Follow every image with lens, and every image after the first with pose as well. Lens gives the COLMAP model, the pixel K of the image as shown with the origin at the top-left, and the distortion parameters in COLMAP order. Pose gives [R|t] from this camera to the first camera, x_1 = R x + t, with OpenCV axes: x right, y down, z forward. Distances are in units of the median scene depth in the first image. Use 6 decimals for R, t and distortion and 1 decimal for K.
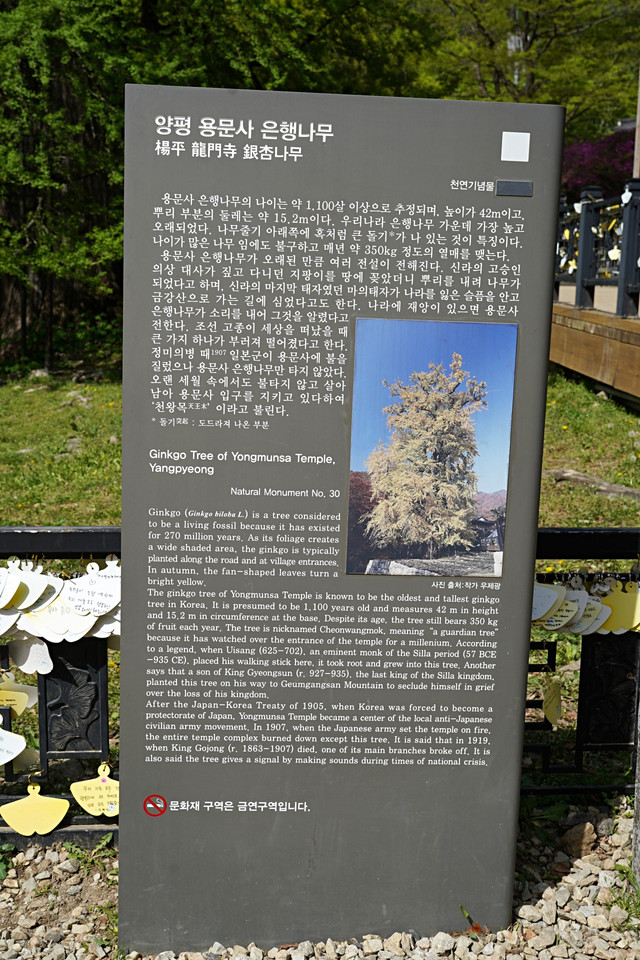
lens RADIAL K [[1057.8, 0, 320.9], [0, 1057.8, 482.3], [0, 0, 1]] dist [0.012018, 0.000000]
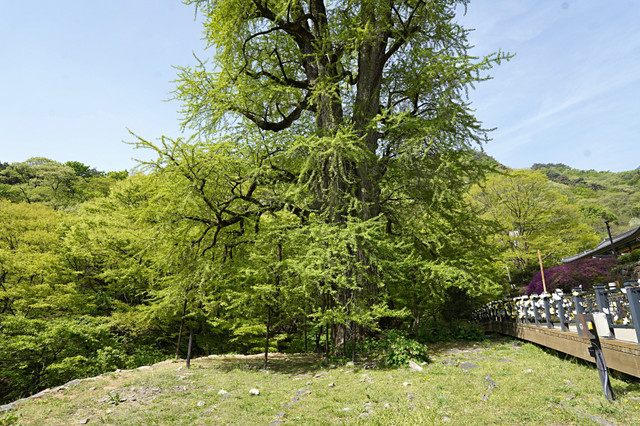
lens RADIAL K [[354.1, 0, 320.4], [0, 354.1, 213.8], [0, 0, 1]] dist [-0.014045, 0.000434]
pose [[0.947930, -0.093298, -0.304506, -0.057446], [-0.057973, 0.889605, -0.453037, -0.042929], [0.313157, 0.447101, 0.837874, 0.157828]]
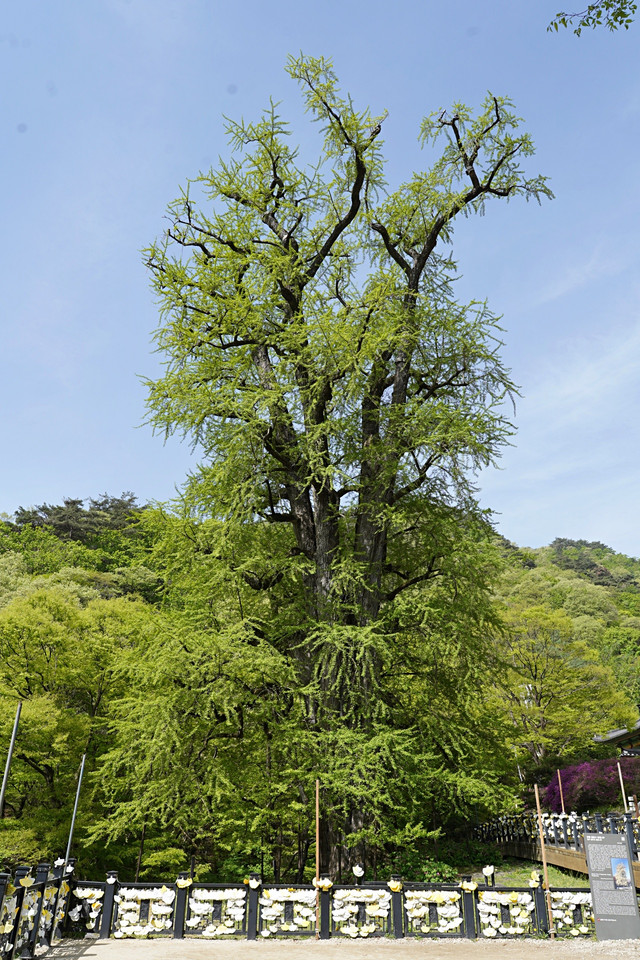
lens RADIAL K [[737.4, 0, 320.0], [0, 737.4, 480.9], [0, 0, 1]] dist [-0.000342, 0.008563]
pose [[0.997220, -0.039557, -0.063143, -0.286837], [-0.005920, 0.802701, -0.596353, 0.156142], [0.074275, 0.595069, 0.800235, -0.929901]]
